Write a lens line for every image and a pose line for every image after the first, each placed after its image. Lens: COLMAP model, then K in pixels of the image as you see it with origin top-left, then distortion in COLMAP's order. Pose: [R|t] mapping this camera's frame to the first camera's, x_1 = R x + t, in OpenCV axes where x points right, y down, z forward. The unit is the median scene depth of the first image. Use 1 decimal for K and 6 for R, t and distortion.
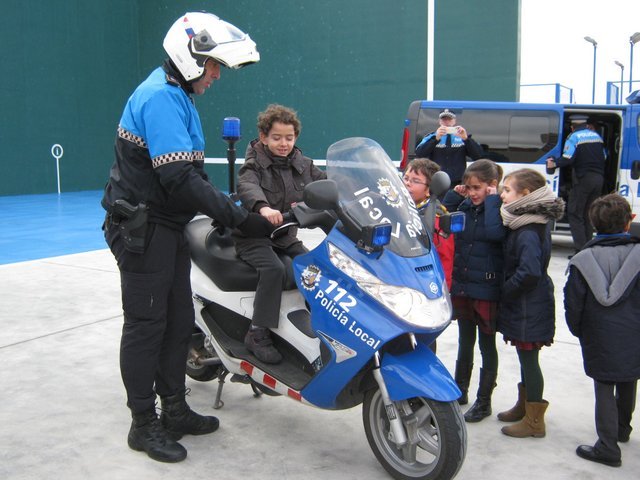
lens RADIAL K [[692.6, 0, 308.3], [0, 692.6, 237.5], [0, 0, 1]] dist [-0.067923, 0.000000]
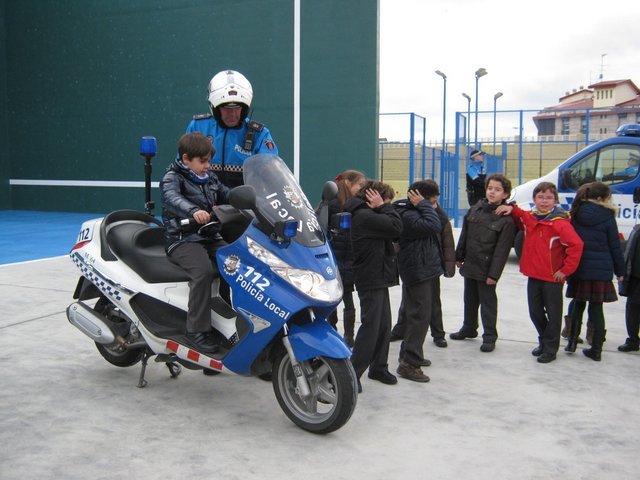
lens RADIAL K [[692.6, 0, 297.0], [0, 692.6, 236.9], [0, 0, 1]] dist [-0.067923, 0.000000]
pose [[0.983450, -0.008383, 0.180988, -0.100989], [0.015114, 0.999243, -0.035847, 0.051369], [-0.180550, 0.037990, 0.982832, -0.231946]]
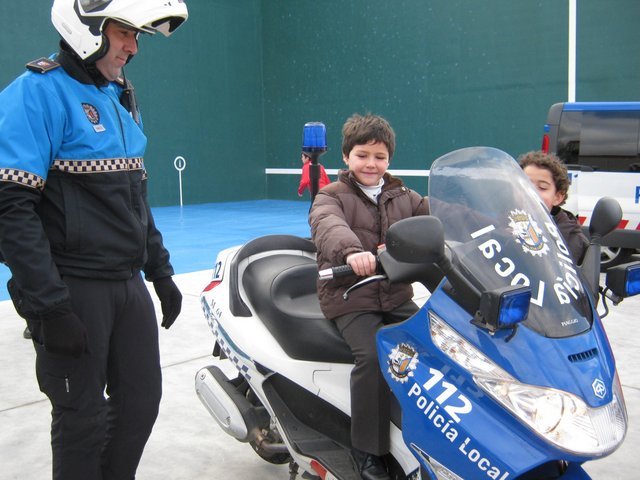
lens RADIAL K [[692.6, 0, 317.3], [0, 692.6, 241.3], [0, 0, 1]] dist [-0.067923, 0.000000]
pose [[0.984596, 0.009171, -0.174607, 0.035550], [-0.010634, 0.999916, -0.007443, -0.048296], [0.174524, 0.009185, 0.984610, 0.325556]]
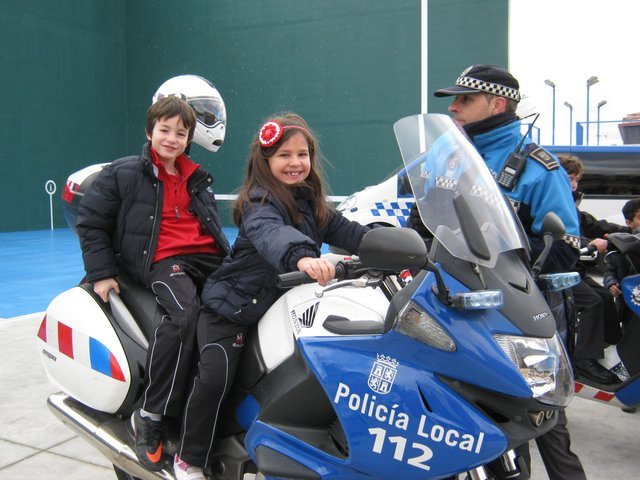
lens RADIAL K [[692.6, 0, 315.0], [0, 692.6, 240.9], [0, 0, 1]] dist [-0.067923, 0.000000]
pose [[0.994445, -0.009105, 0.104866, -0.576510], [0.013953, 0.998863, -0.045592, 0.014833], [-0.104331, 0.046802, 0.993441, -0.150254]]
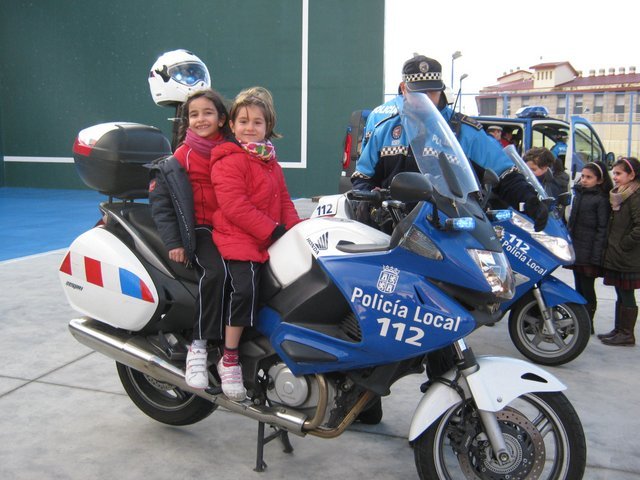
lens RADIAL K [[692.6, 0, 297.8], [0, 692.6, 251.4], [0, 0, 1]] dist [-0.067923, 0.000000]
pose [[0.960936, -0.025642, 0.275579, -0.818871], [0.020845, 0.999576, 0.020322, 0.055263], [-0.275983, -0.013784, 0.961064, -0.353645]]
